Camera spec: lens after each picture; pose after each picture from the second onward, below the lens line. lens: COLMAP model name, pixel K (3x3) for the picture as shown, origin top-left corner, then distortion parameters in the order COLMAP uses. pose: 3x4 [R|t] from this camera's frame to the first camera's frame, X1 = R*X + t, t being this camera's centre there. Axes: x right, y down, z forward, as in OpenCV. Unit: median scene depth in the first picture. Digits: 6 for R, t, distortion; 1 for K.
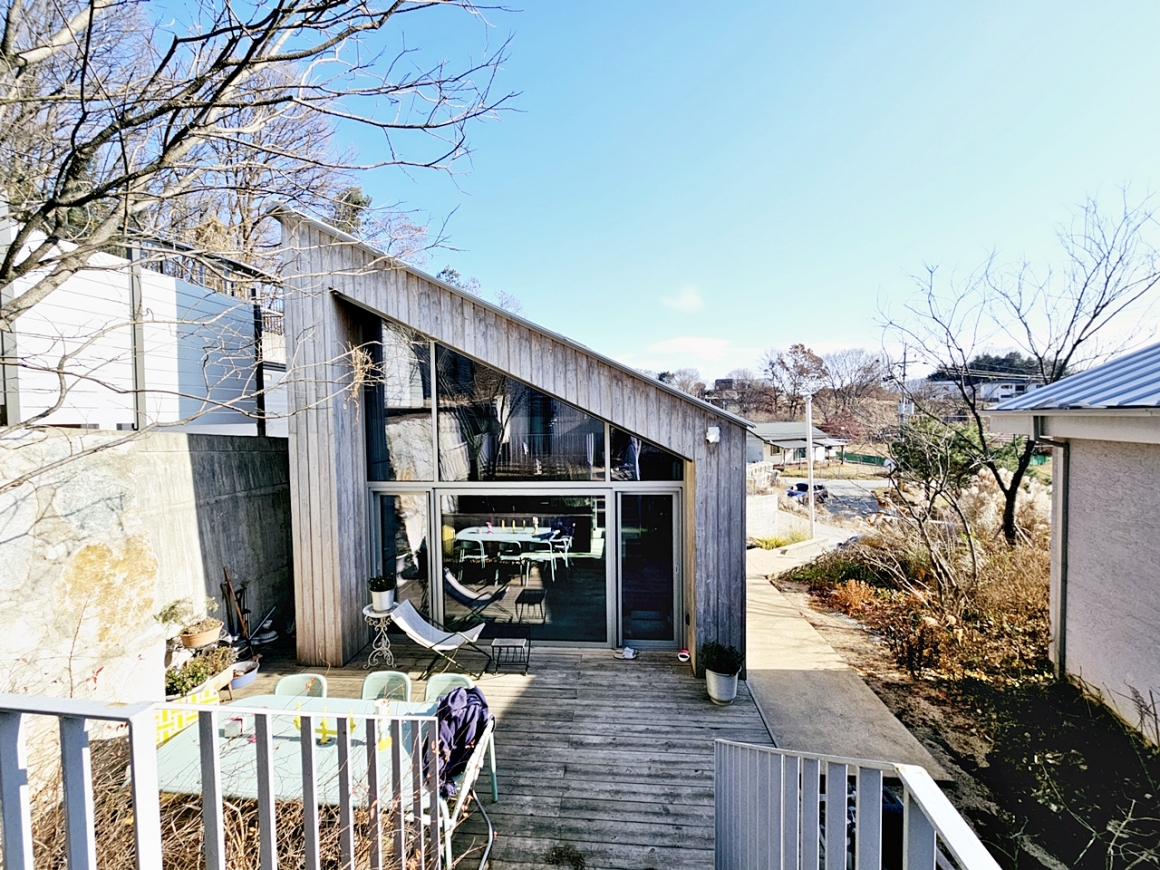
lens RADIAL K [[476.3, 0, 580.0], [0, 476.3, 435.0], [0, 0, 1]] dist [-0.000223, 0.000625]
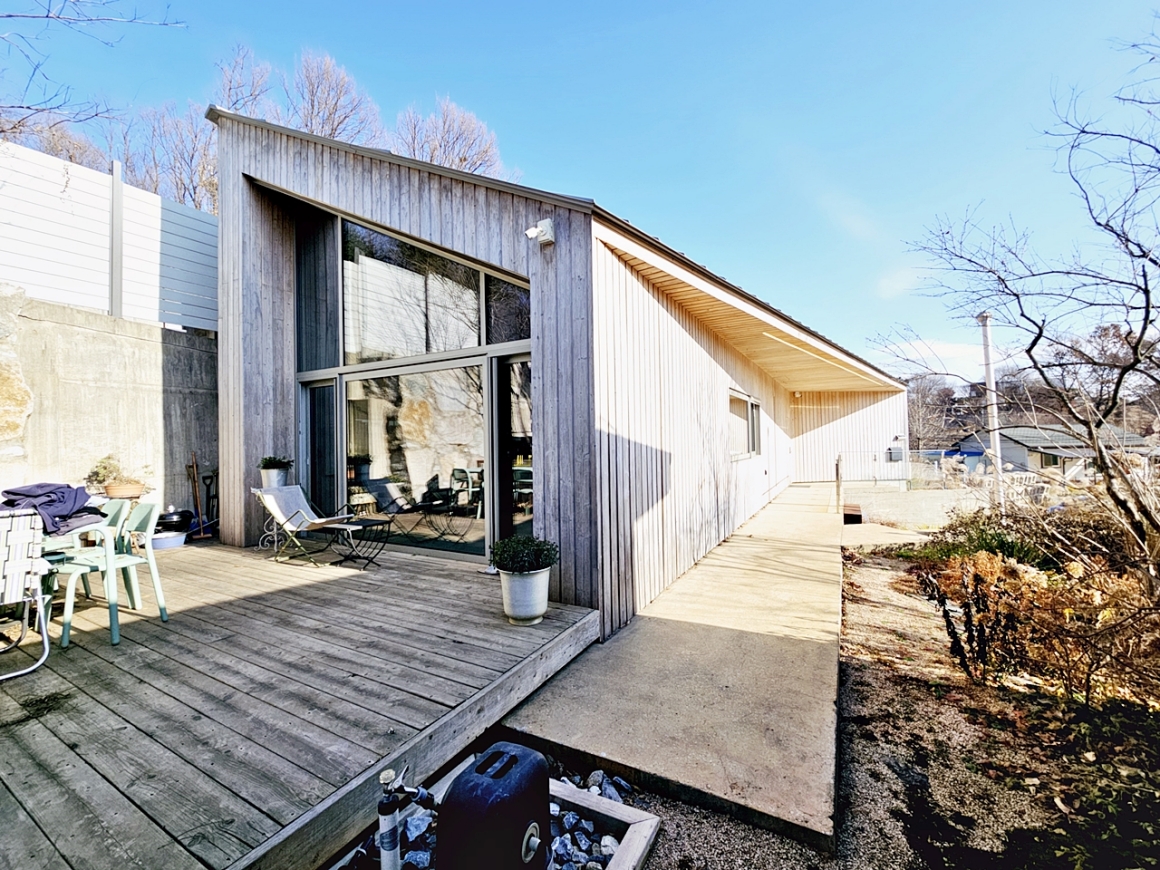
lens RADIAL K [[476.3, 0, 580.0], [0, 476.3, 435.0], [0, 0, 1]] dist [-0.000223, 0.000625]
pose [[0.910152, -0.009379, -0.414169, 0.580778], [-0.010099, 0.998944, -0.044814, 0.306493], [0.414152, 0.044970, 0.909096, 0.399310]]
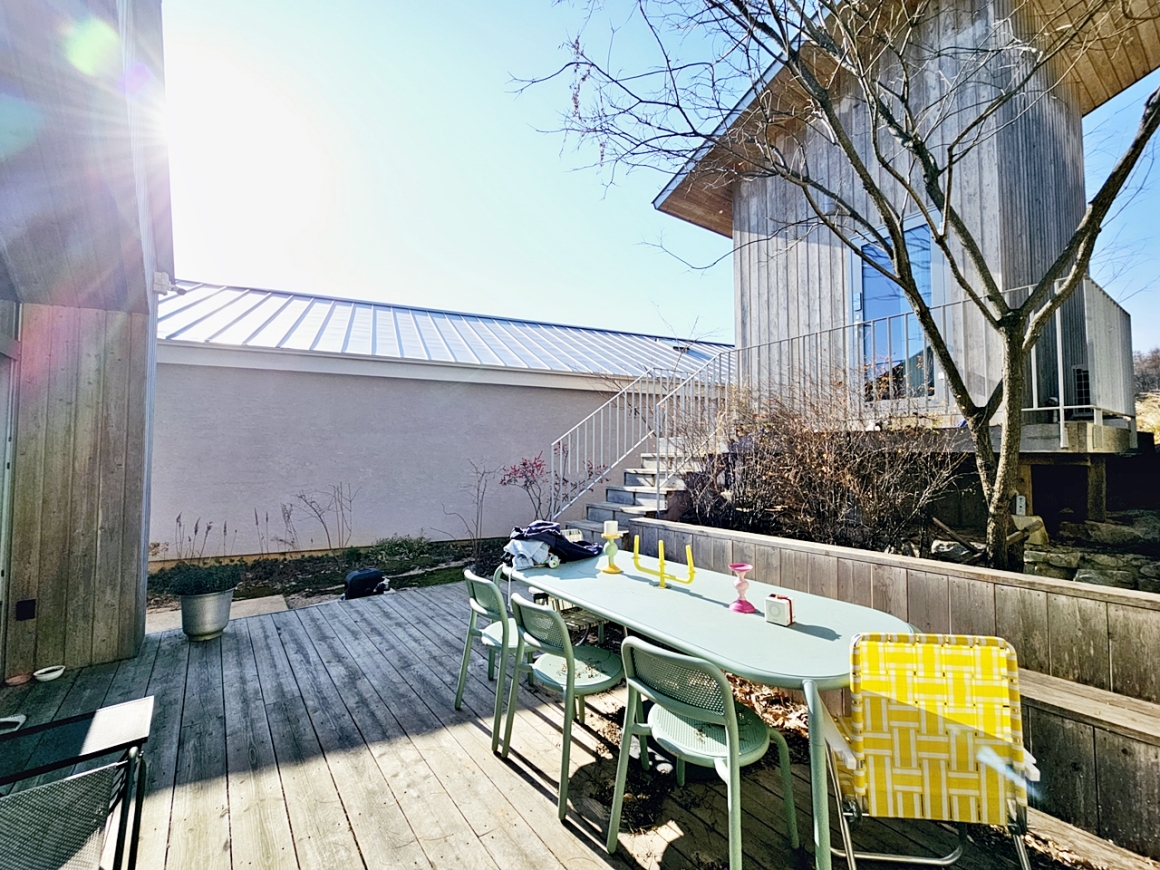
lens RADIAL K [[476.3, 0, 580.0], [0, 476.3, 435.0], [0, 0, 1]] dist [-0.000223, 0.000625]
pose [[-0.677526, 0.041767, 0.734311, -0.622223], [0.035102, 0.999085, -0.024440, 0.251889], [-0.734660, 0.009217, -0.678373, 0.985863]]
